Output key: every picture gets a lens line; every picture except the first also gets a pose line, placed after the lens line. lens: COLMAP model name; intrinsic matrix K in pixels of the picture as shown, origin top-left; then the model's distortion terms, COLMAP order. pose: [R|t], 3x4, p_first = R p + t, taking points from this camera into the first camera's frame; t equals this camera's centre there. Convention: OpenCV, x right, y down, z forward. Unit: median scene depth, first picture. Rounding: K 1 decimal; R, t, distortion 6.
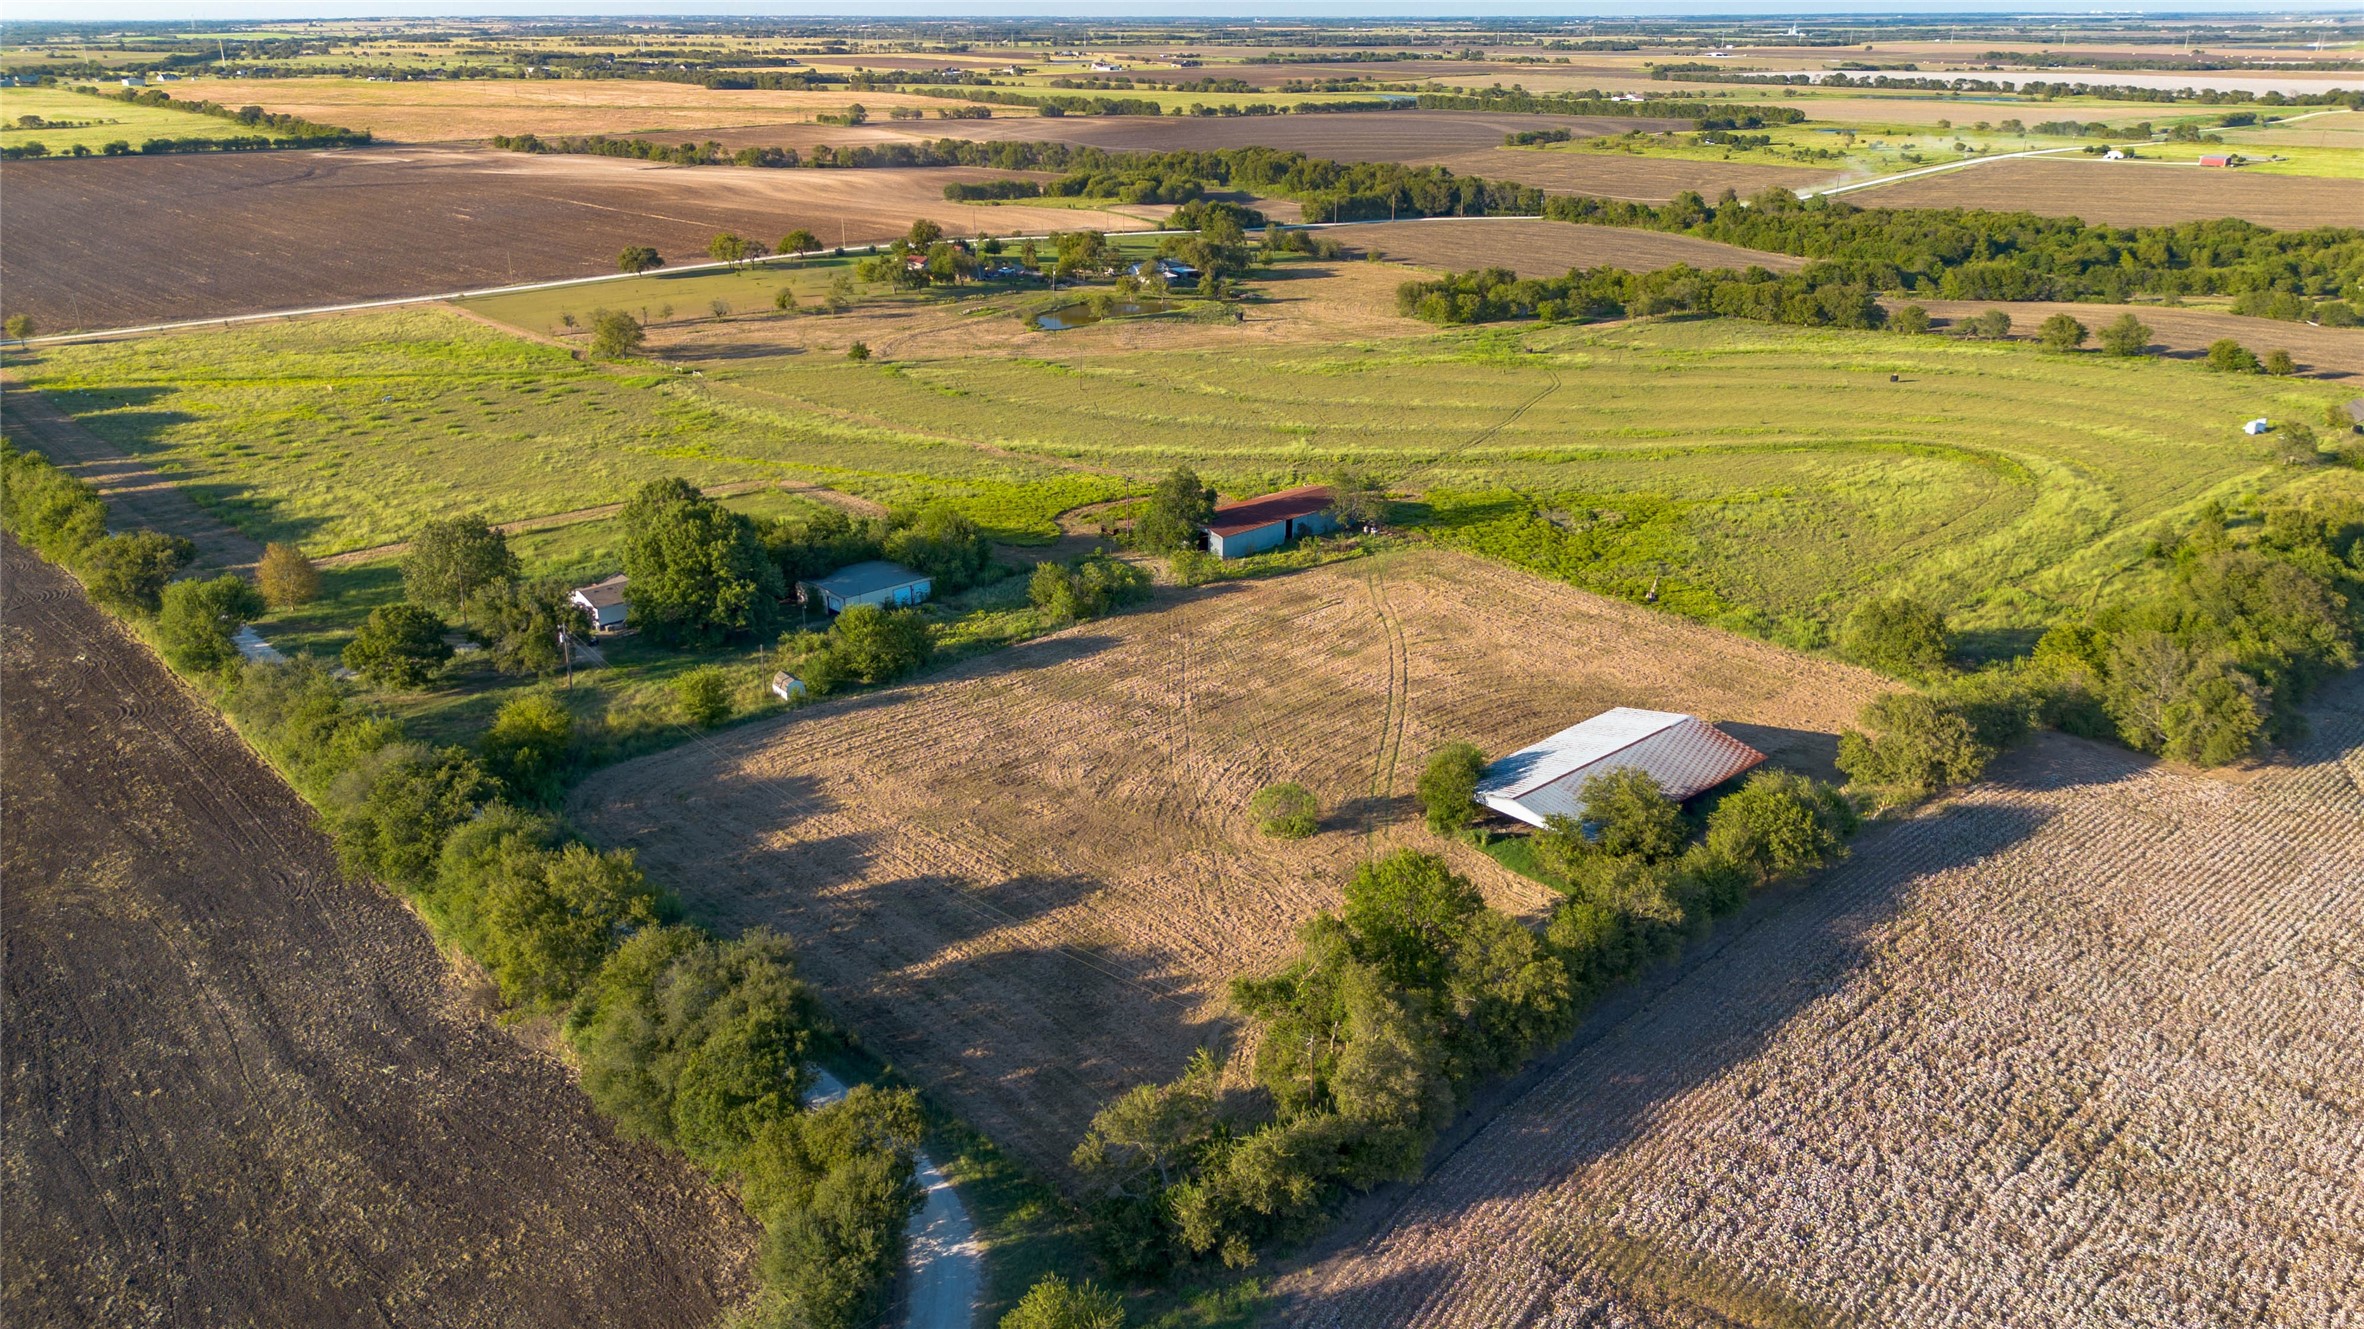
lens RADIAL K [[1667.1, 0, 1178.7], [0, 1667.1, 667.9], [0, 0, 1]] dist [0.070465, -0.074343]
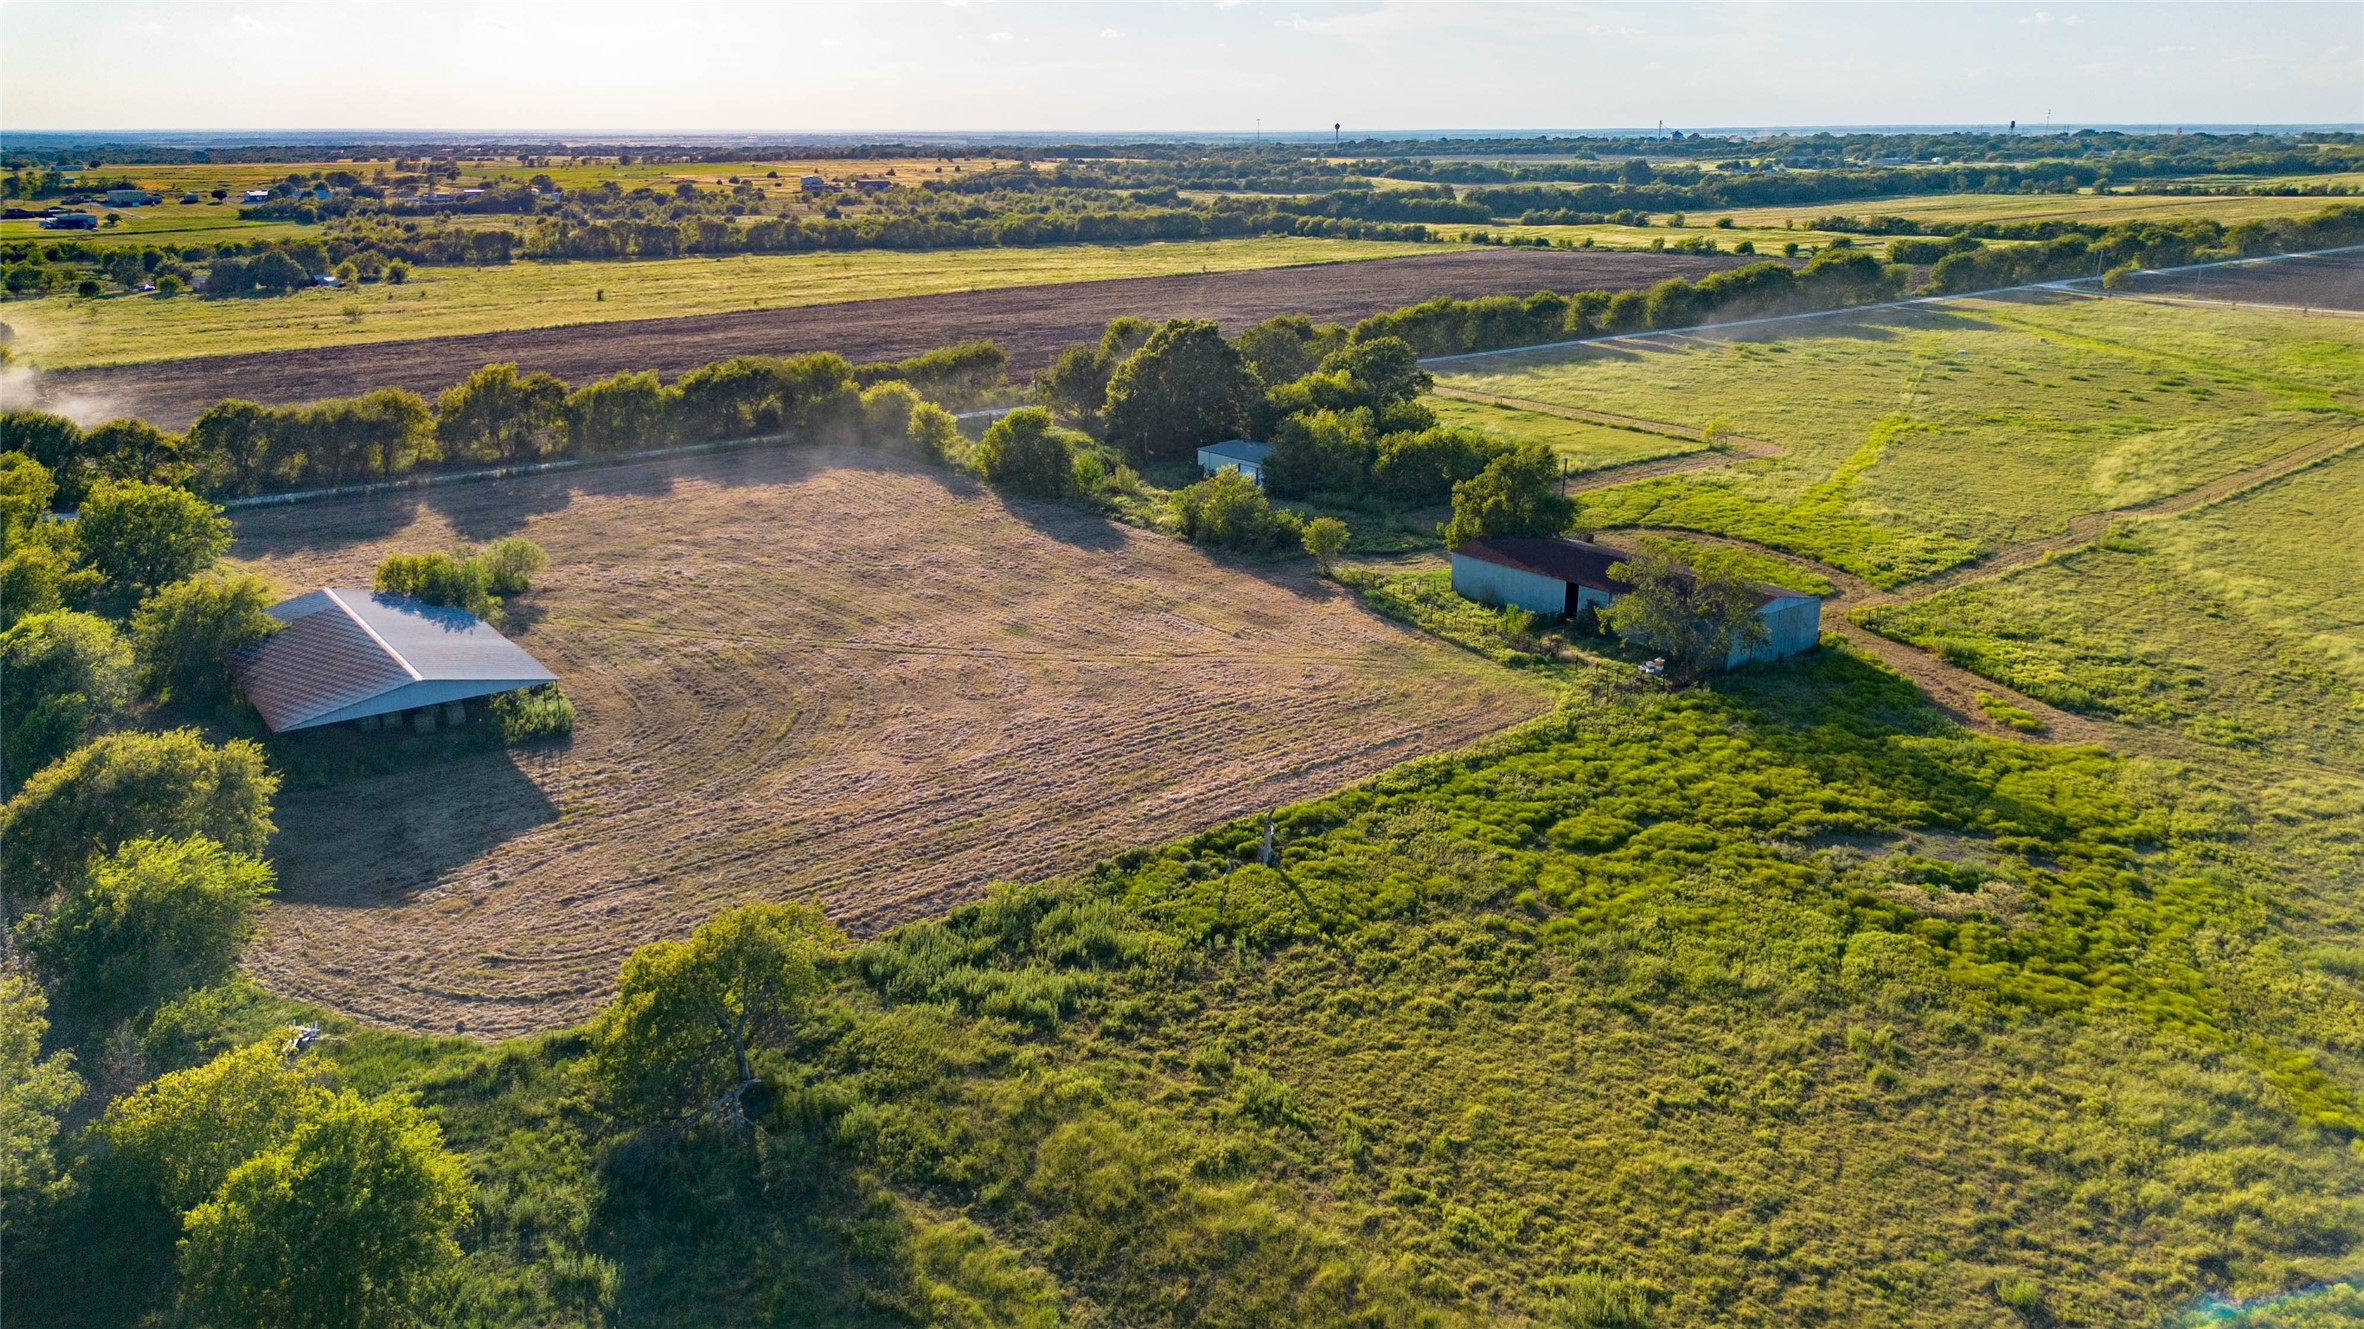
lens RADIAL K [[1667.1, 0, 1169.7], [0, 1667.1, 653.8], [0, 0, 1]] dist [0.070465, -0.074343]
pose [[-0.075878, 0.307328, -0.948574, 0.775425], [-0.361231, 0.878222, 0.313431, -0.246113], [0.929384, 0.366436, 0.044378, 1.079619]]
